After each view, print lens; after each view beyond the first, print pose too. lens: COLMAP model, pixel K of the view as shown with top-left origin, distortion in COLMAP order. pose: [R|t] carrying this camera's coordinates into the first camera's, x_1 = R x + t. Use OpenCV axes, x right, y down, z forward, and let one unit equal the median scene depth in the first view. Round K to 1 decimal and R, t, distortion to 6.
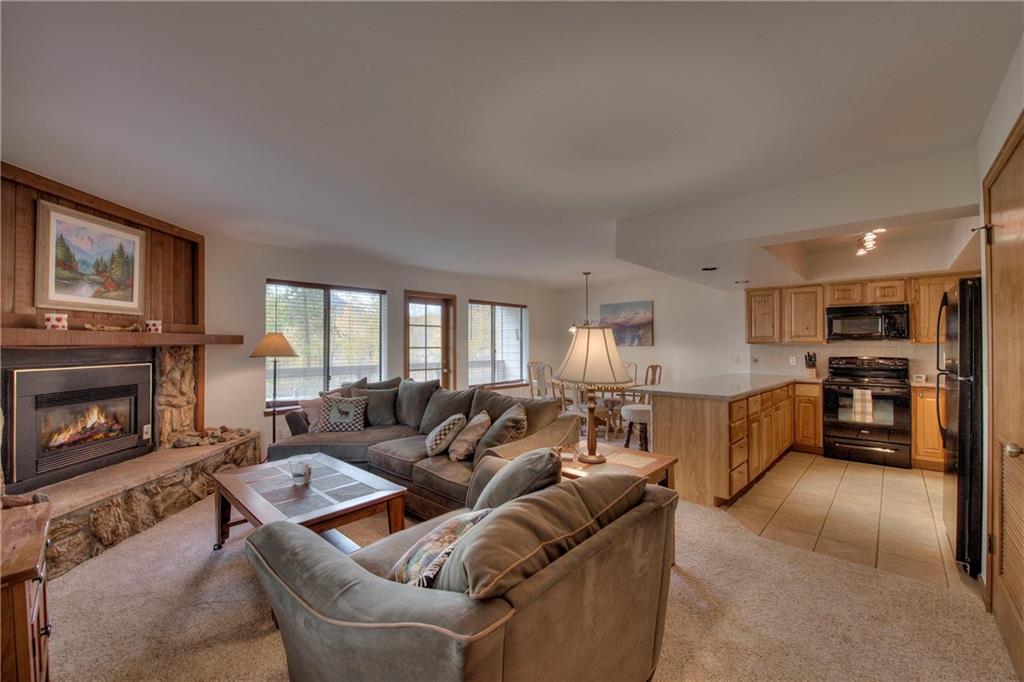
lens RADIAL K [[410.6, 0, 530.7], [0, 410.6, 340.0], [0, 0, 1]] dist [-0.021330, -0.000381]
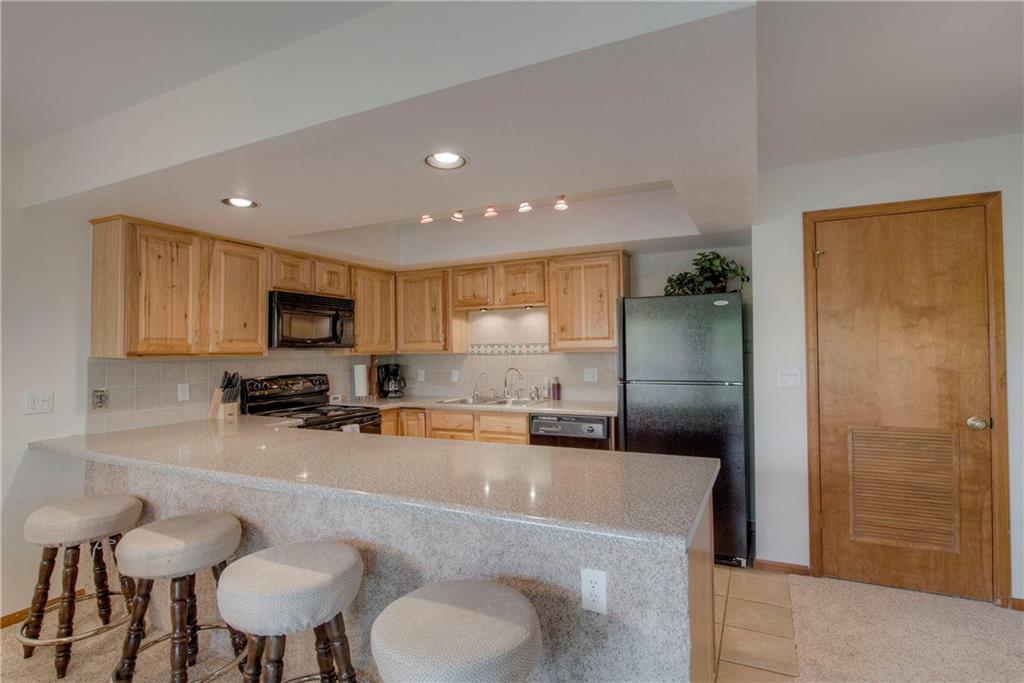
lens RADIAL K [[507.2, 0, 510.0], [0, 507.2, 339.4], [0, 0, 1]] dist [-0.015872, -0.000143]
pose [[-0.269033, 0.022242, 0.962874, -0.049460], [0.000502, 0.999736, -0.022953, 0.006449], [-0.963131, -0.005692, -0.268973, 1.331373]]
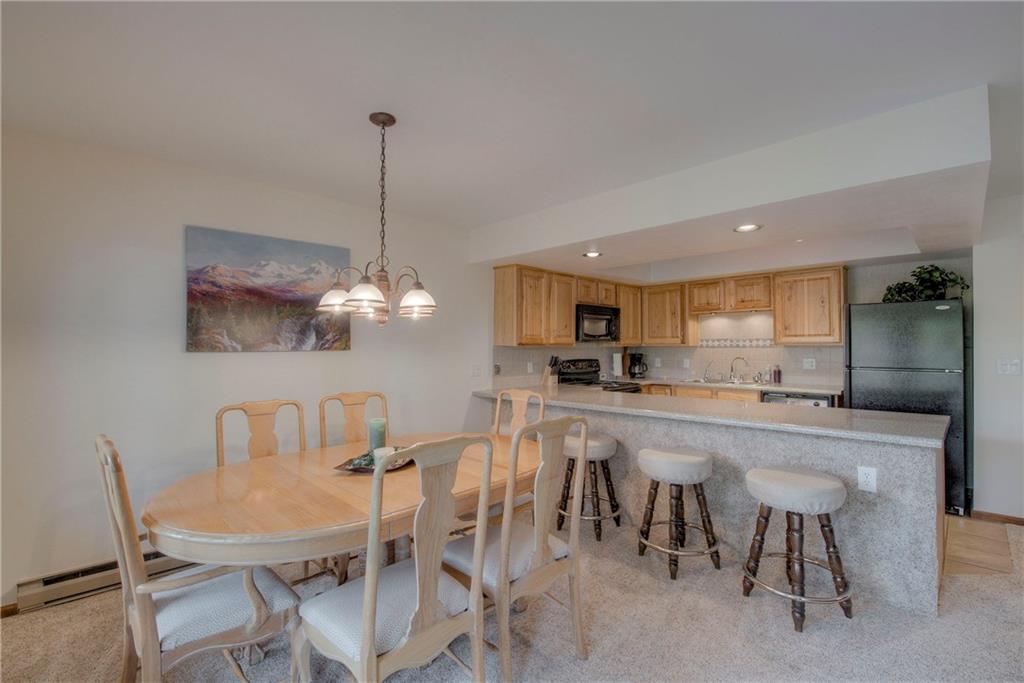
lens RADIAL K [[450.4, 0, 508.8], [0, 450.4, 340.6], [0, 0, 1]] dist [-0.016393, -0.001660]
pose [[0.071434, 0.010090, 0.997394, -0.369812], [-0.008896, 0.999916, -0.009478, 0.014399], [-0.997406, -0.008196, 0.071518, 1.650226]]
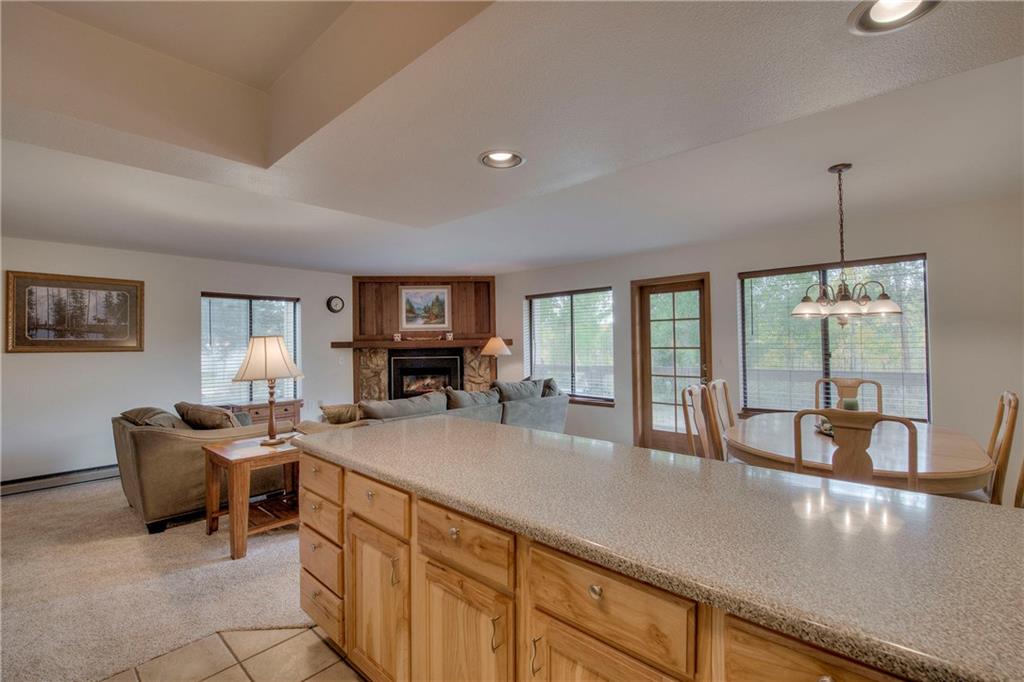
lens RADIAL K [[450.4, 0, 514.5], [0, 450.4, 337.2], [0, 0, 1]] dist [-0.016393, -0.001660]
pose [[-0.003091, -0.015020, -0.999882, 1.079346], [0.023899, 0.999600, -0.015089, 0.007131], [0.999710, -0.023943, -0.002730, 1.262885]]
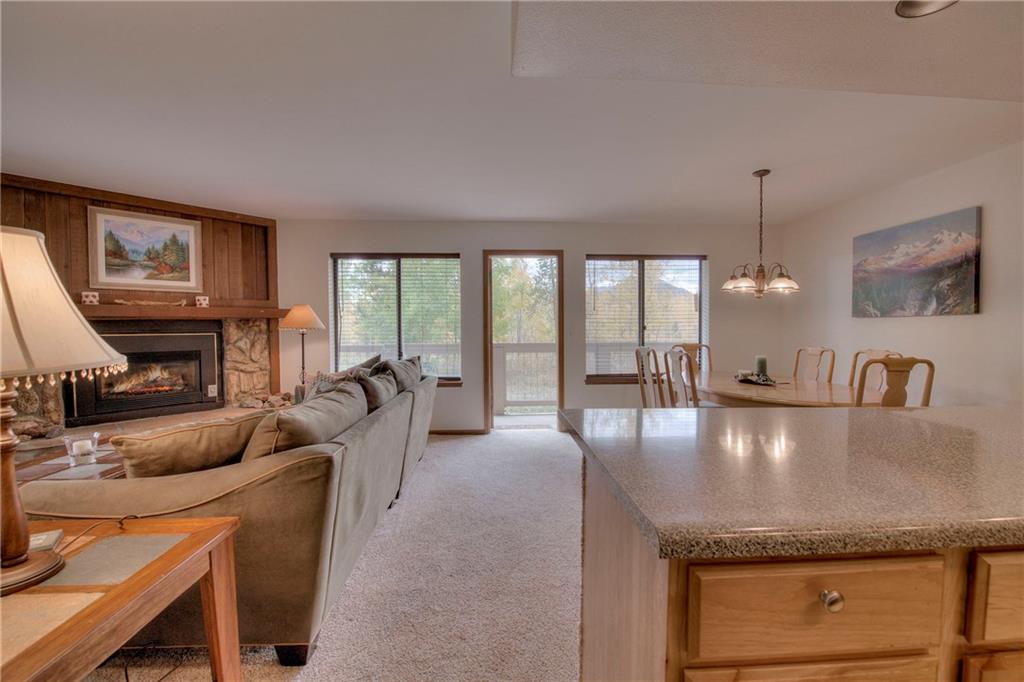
lens RADIAL K [[410.6, 0, 515.4], [0, 410.6, 339.3], [0, 0, 1]] dist [-0.021330, -0.000381]
pose [[0.706806, 0.018645, -0.707162, 0.524453], [0.011305, 0.999227, 0.037645, 0.040284], [0.707317, -0.034603, 0.706049, 0.785096]]
